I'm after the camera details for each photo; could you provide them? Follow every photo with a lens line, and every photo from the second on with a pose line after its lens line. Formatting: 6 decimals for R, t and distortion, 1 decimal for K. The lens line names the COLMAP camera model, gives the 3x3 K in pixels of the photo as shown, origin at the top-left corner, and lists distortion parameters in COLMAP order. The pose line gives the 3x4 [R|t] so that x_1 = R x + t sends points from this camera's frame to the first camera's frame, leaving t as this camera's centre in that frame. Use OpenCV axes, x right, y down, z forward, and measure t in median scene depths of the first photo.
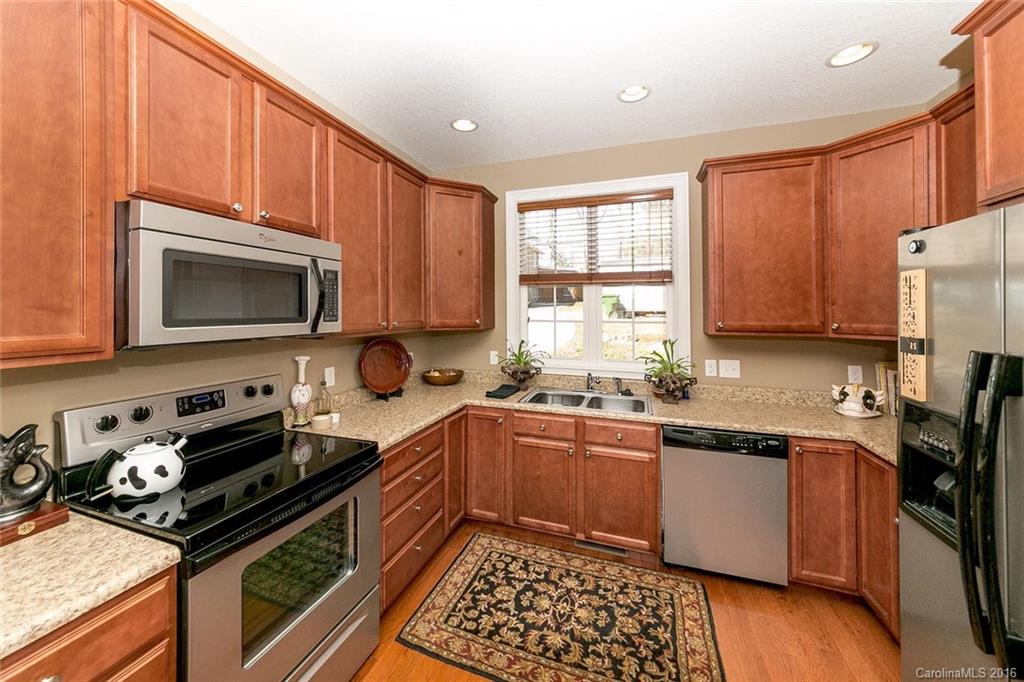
lens RADIAL K [[367.9, 0, 509.5], [0, 367.9, 311.9], [0, 0, 1]] dist [-0.002227, -0.000258]
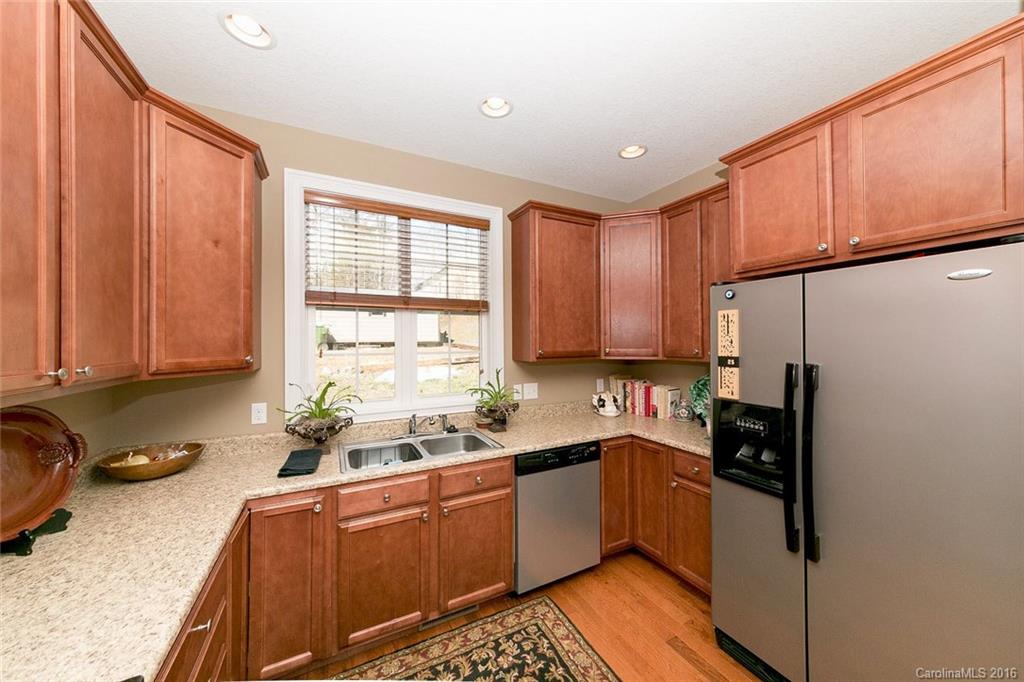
lens RADIAL K [[355.2, 0, 527.8], [0, 355.2, 338.0], [0, 0, 1]] dist [-0.007014, -0.000237]
pose [[0.691372, -0.000219, 0.722499, -0.232589], [0.009418, 0.999918, -0.008709, 0.000884], [-0.722437, 0.012825, 0.691318, 0.297901]]
